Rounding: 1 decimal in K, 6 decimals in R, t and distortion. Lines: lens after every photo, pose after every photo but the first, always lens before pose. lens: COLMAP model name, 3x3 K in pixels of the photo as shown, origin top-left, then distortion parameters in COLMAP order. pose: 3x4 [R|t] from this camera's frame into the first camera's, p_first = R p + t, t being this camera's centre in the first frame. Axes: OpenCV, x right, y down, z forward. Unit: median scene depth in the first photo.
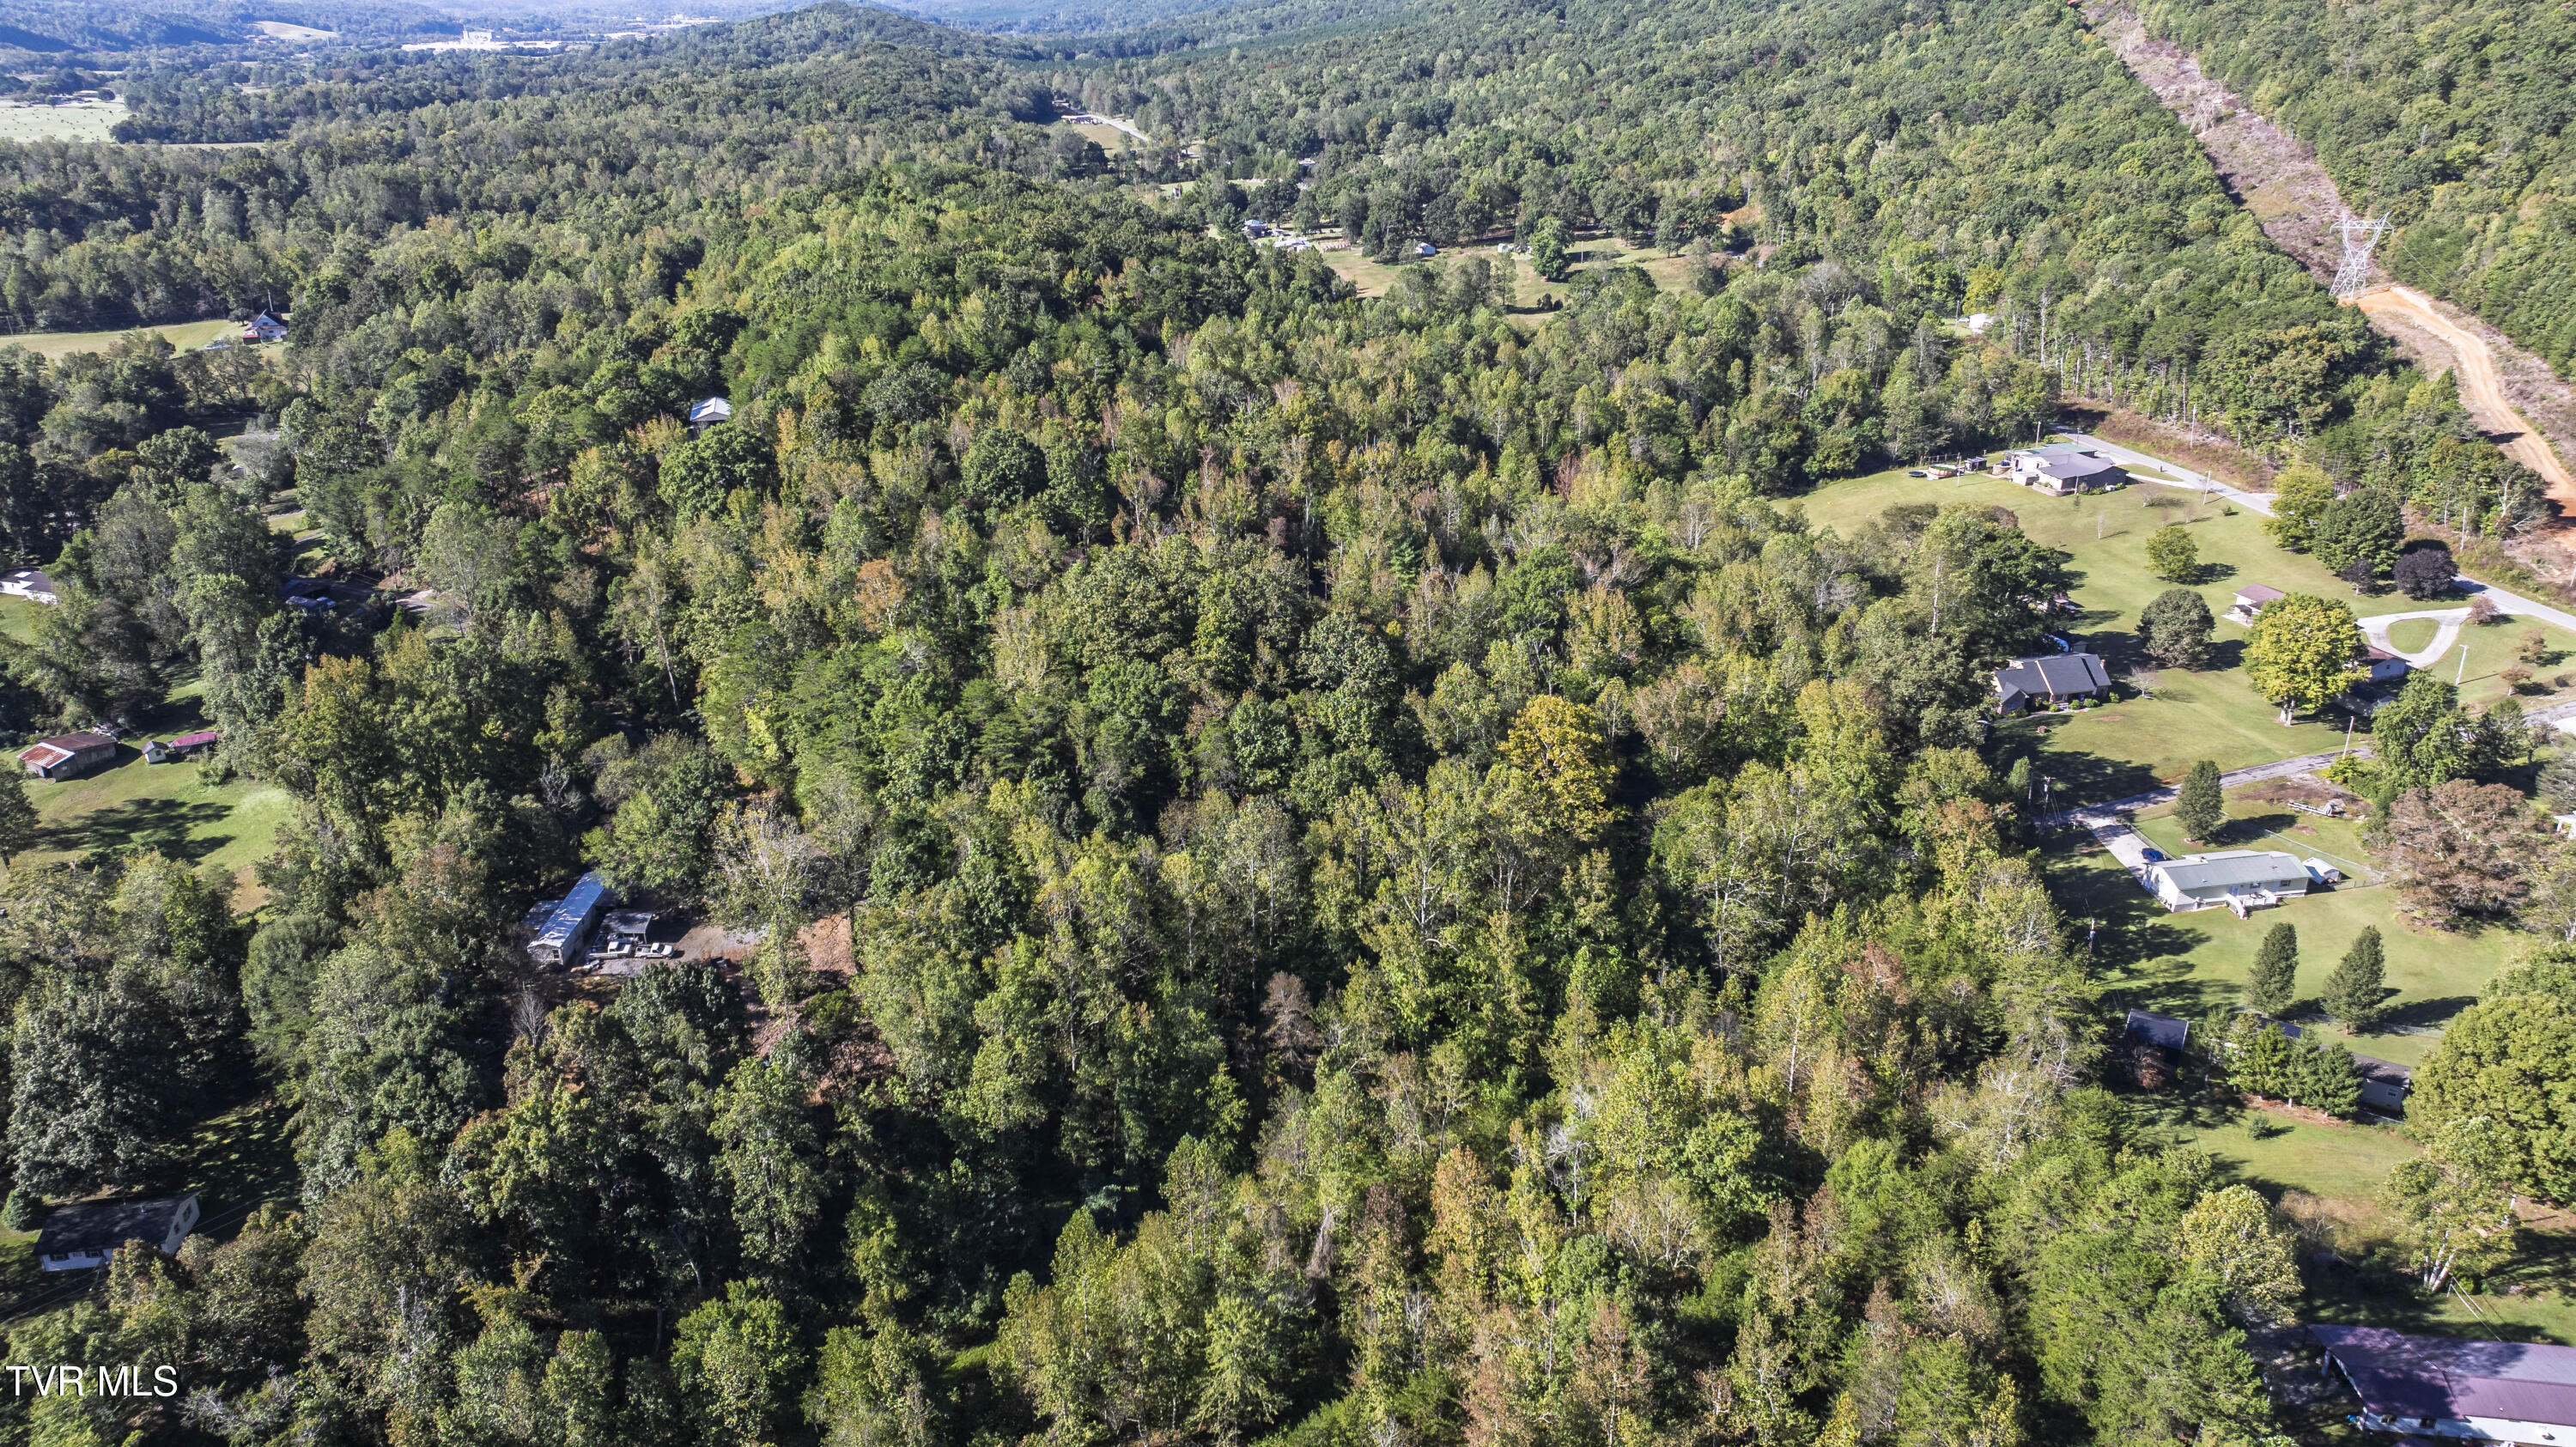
lens RADIAL K [[1817.0, 0, 1301.8], [0, 1817.0, 708.9], [0, 0, 1]] dist [-0.033424, 0.030164]
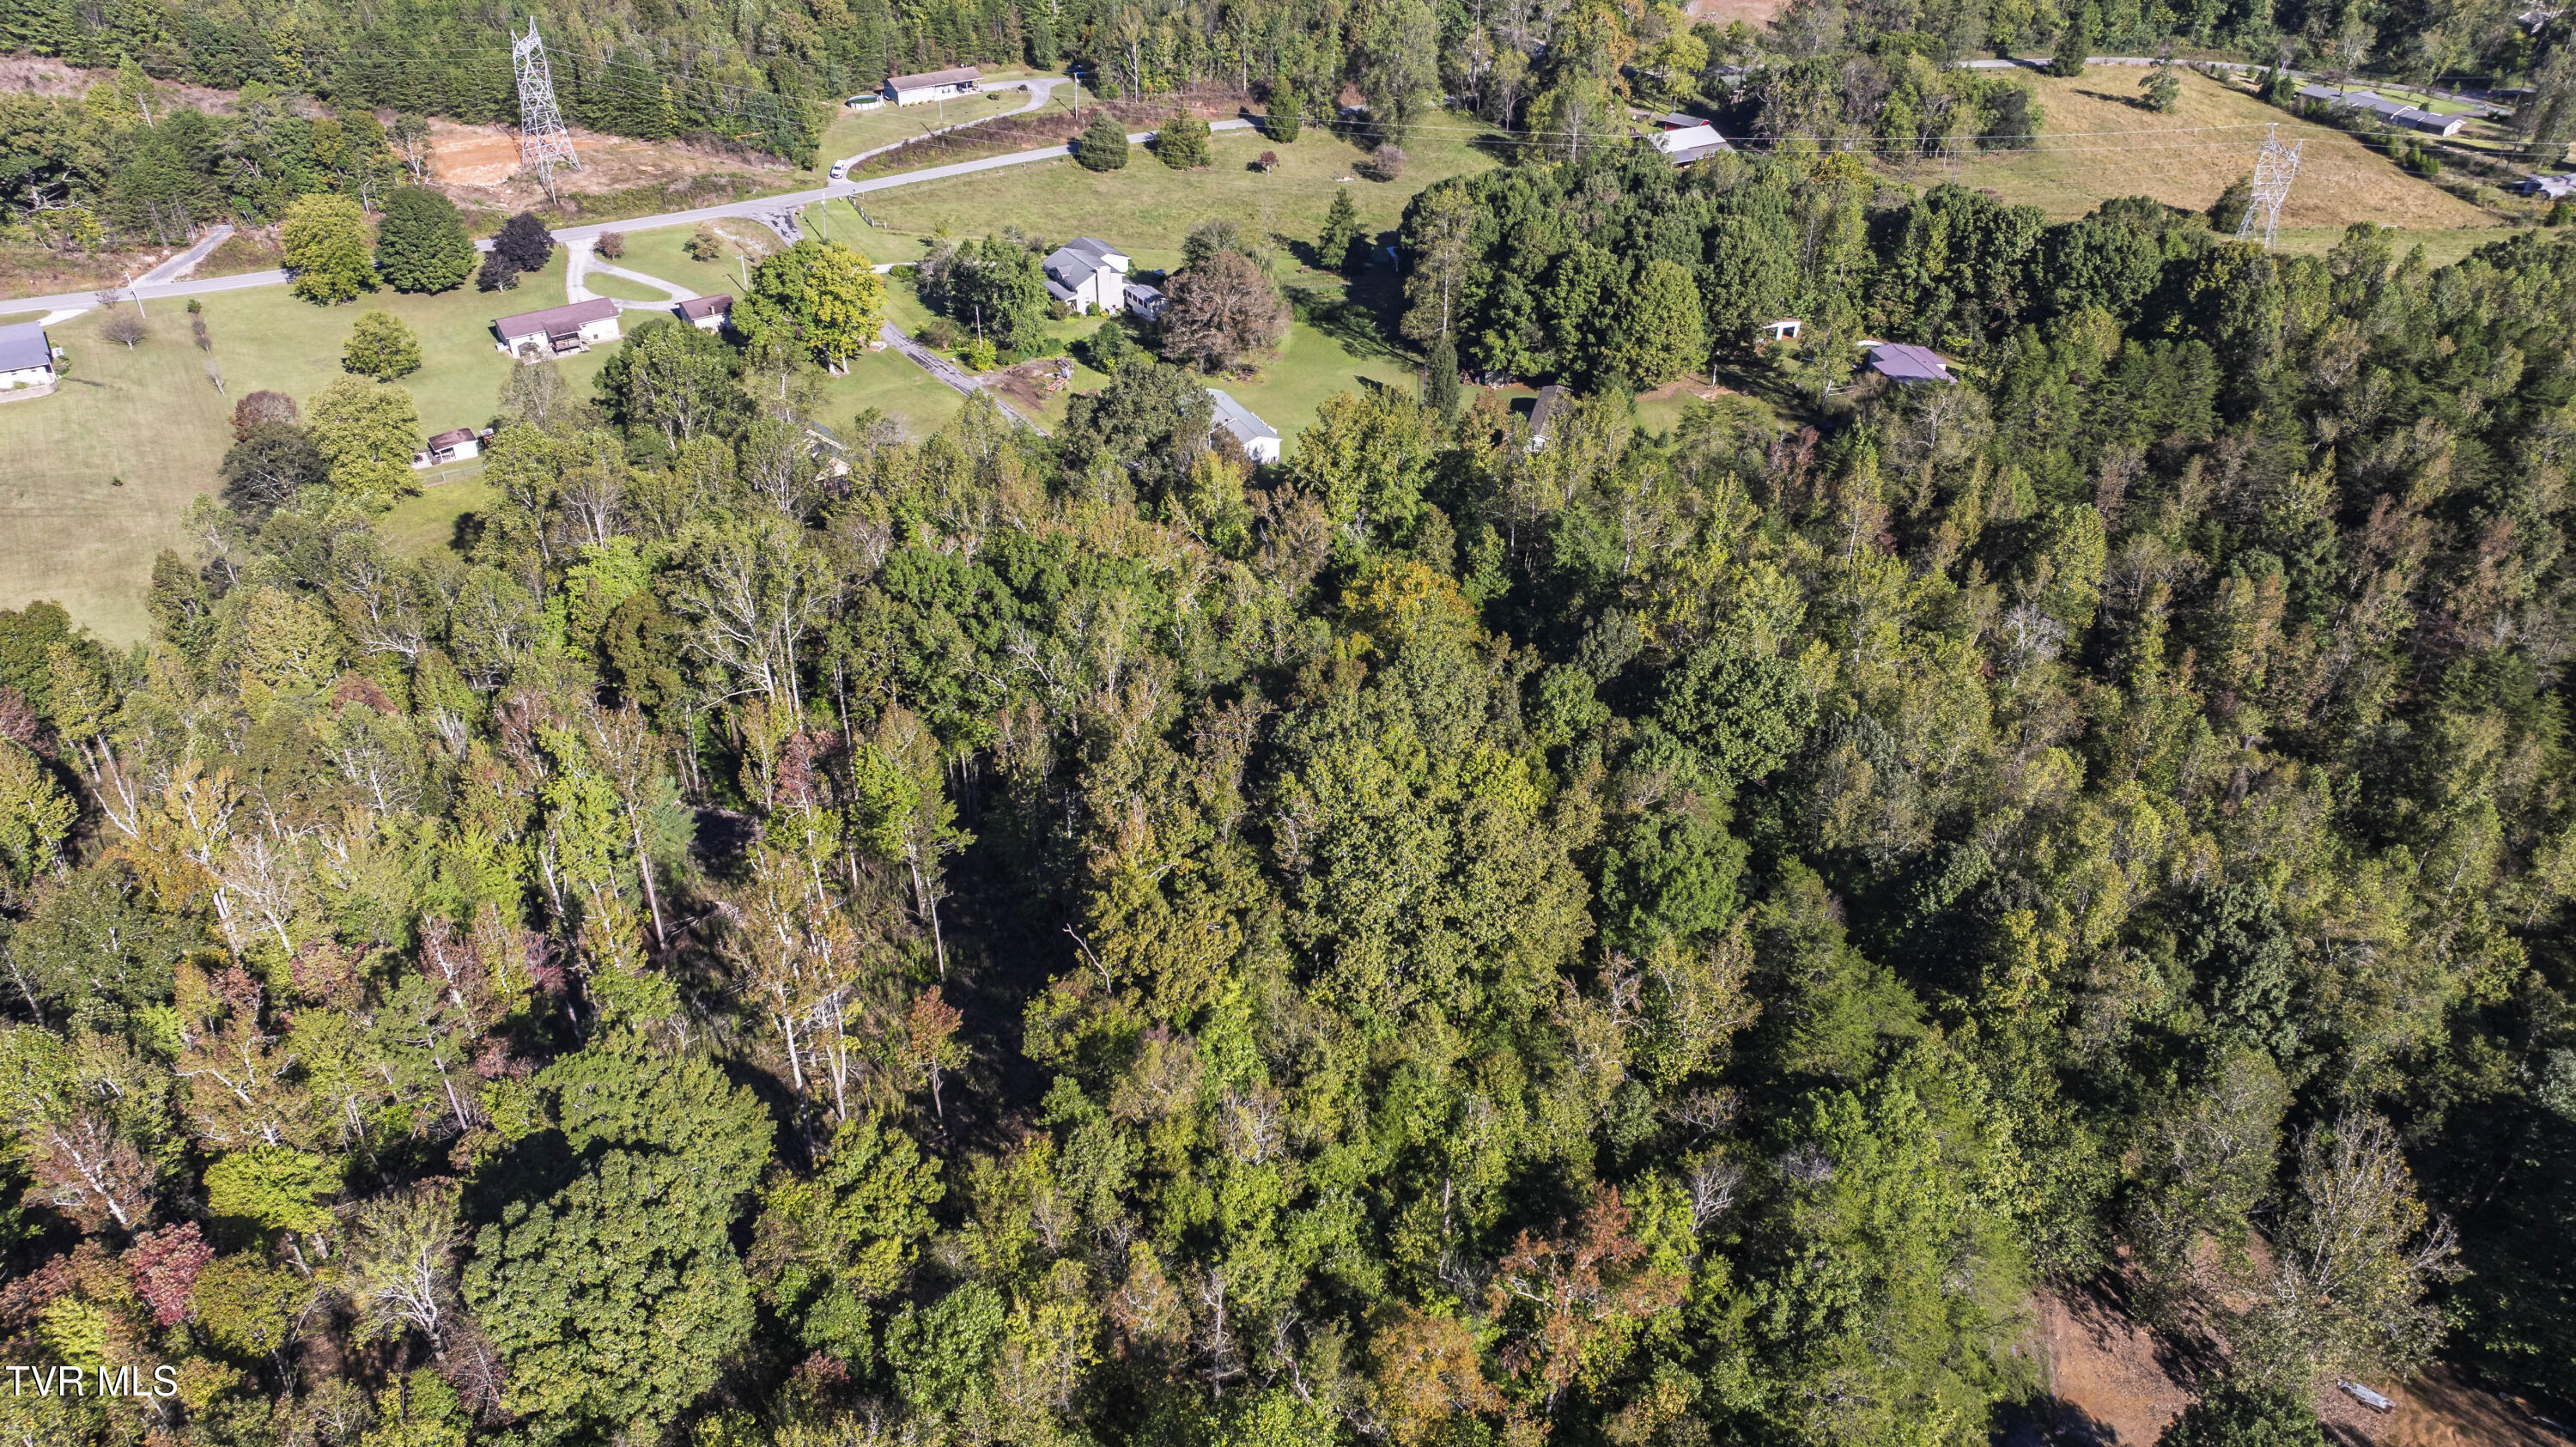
lens RADIAL K [[1812.4, 0, 1300.3], [0, 1812.4, 709.7], [0, 0, 1]] dist [-0.018200, -0.002557]
pose [[-0.287221, -0.526807, 0.799987, -0.290617], [0.345335, 0.722060, 0.599477, -0.256994], [-0.893447, 0.448446, -0.025467, 0.622504]]
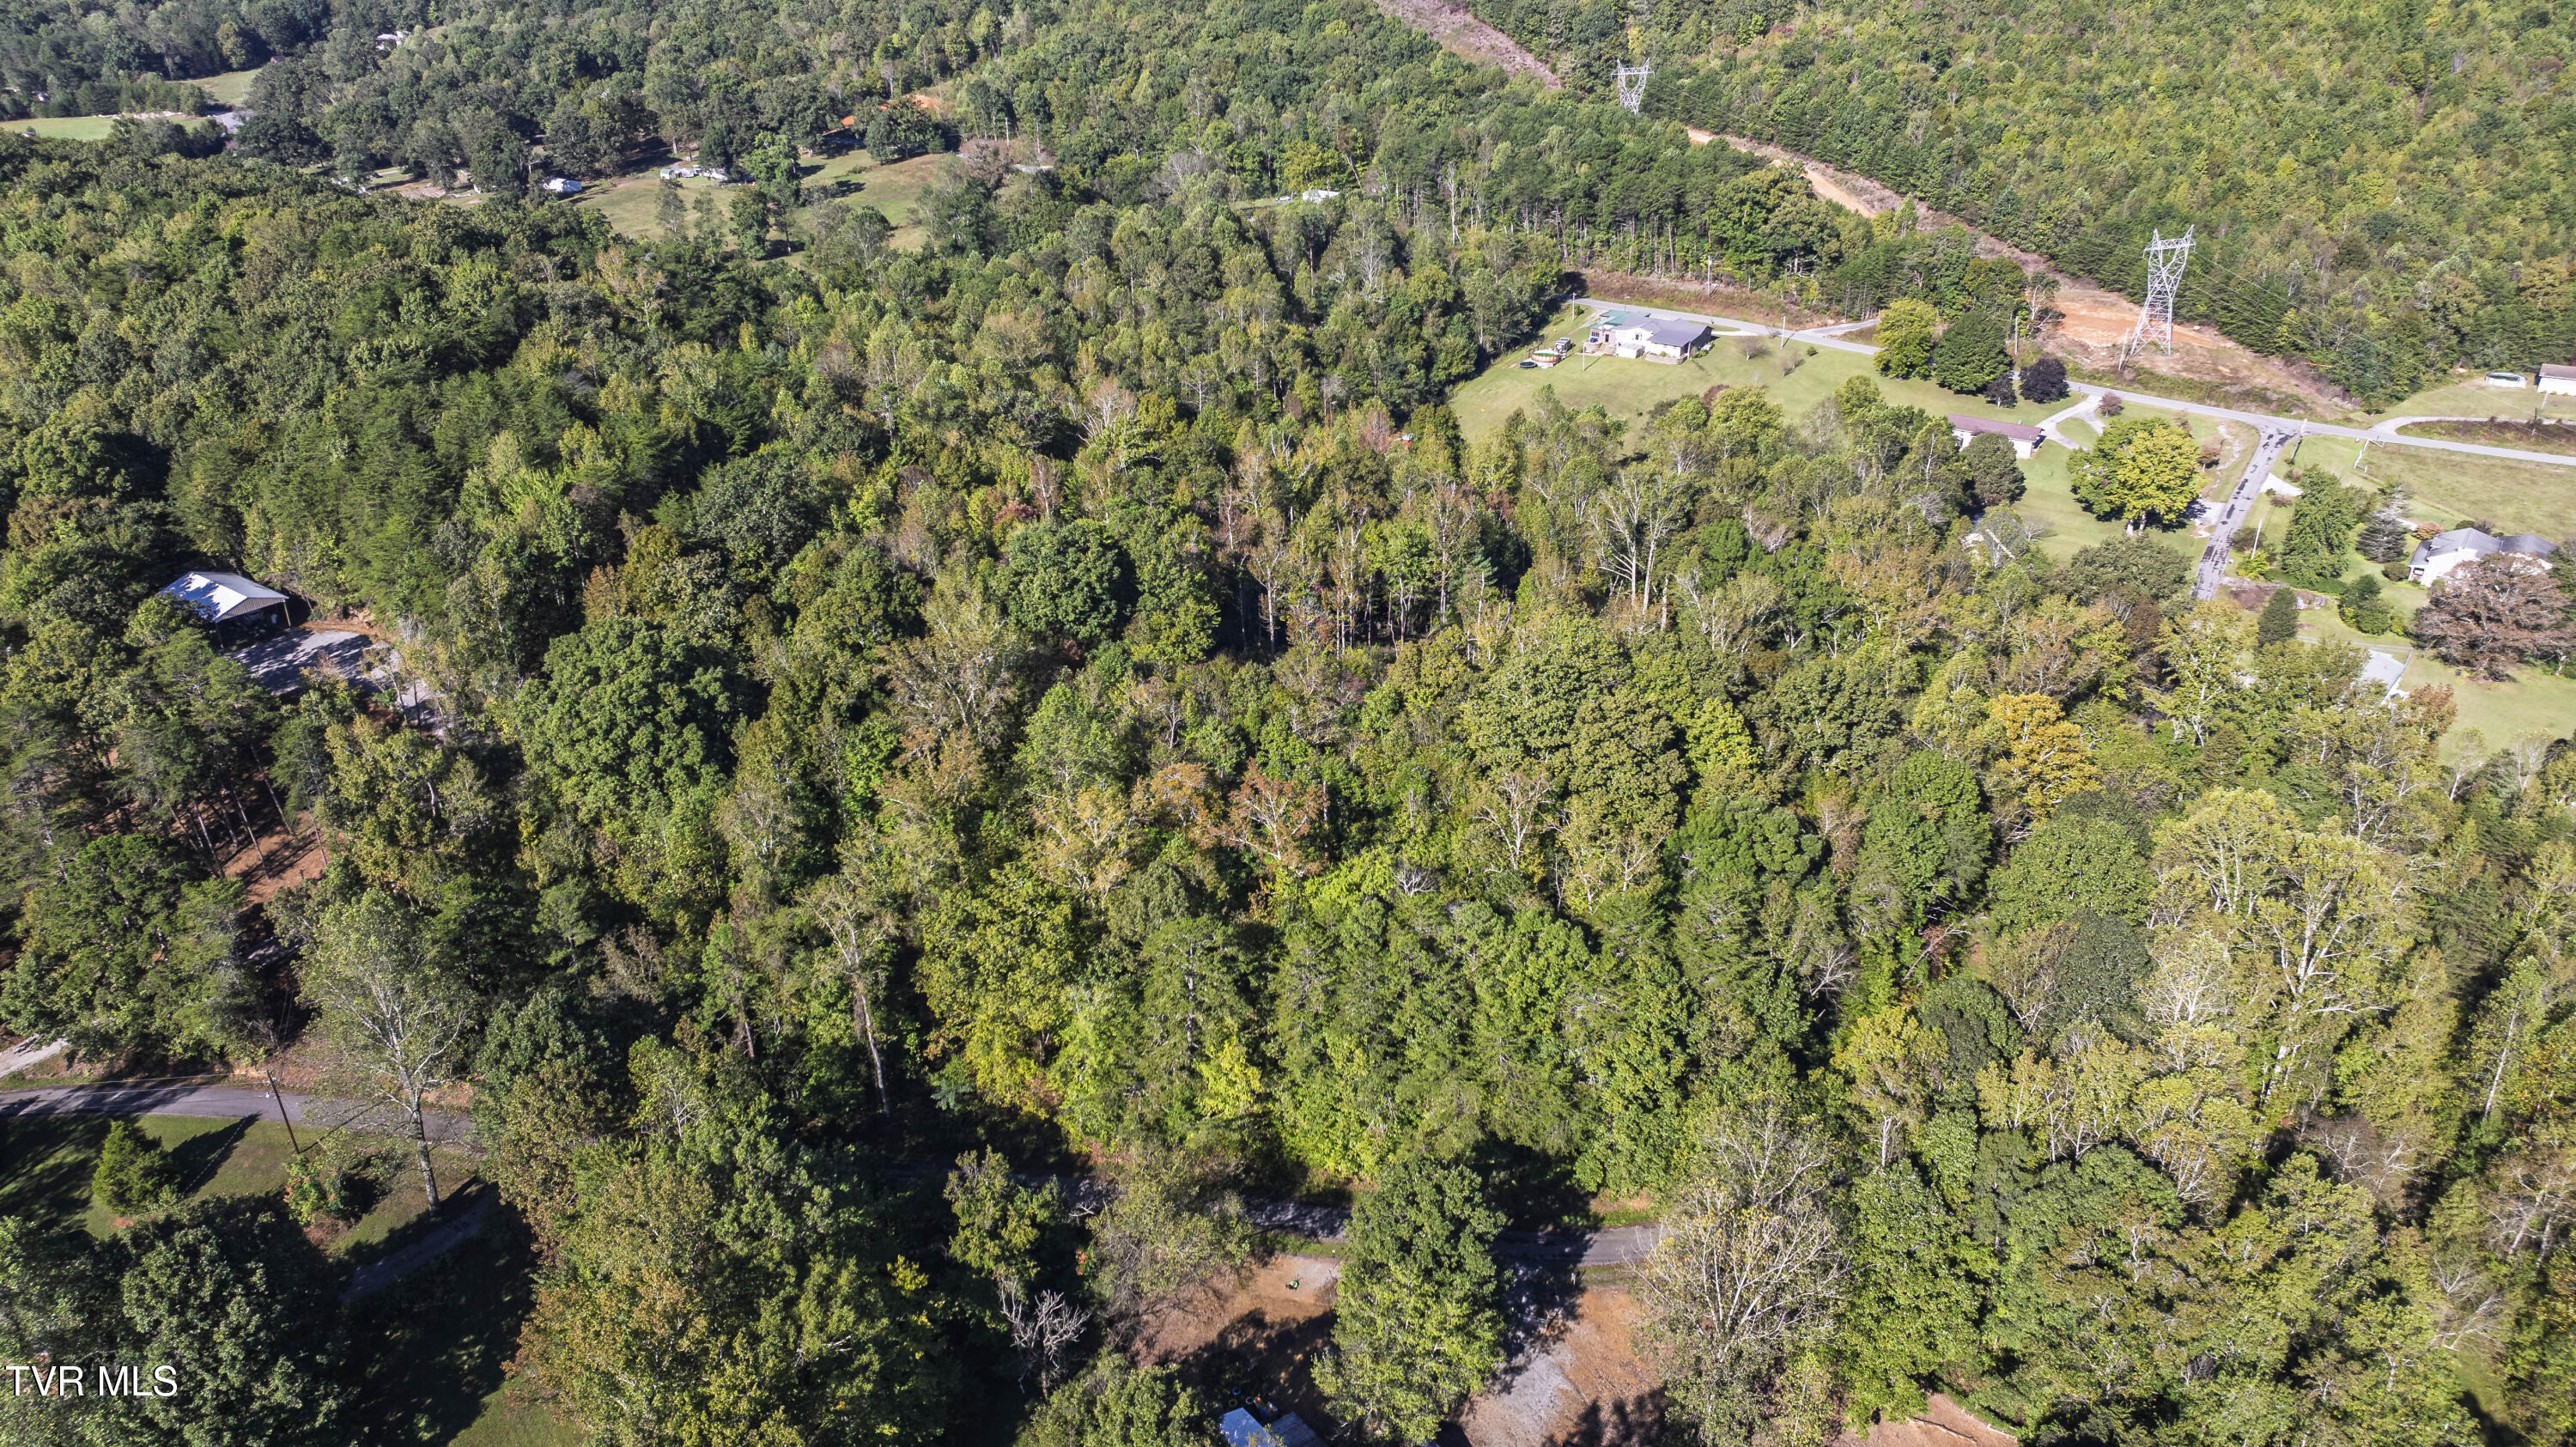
lens RADIAL K [[1812.4, 0, 1300.3], [0, 1812.4, 709.7], [0, 0, 1]] dist [-0.018200, -0.002557]
pose [[0.775272, -0.273614, 0.569287, -0.363159], [0.235015, 0.961549, 0.142095, -0.118384], [-0.586277, 0.023629, 0.809766, 0.284683]]
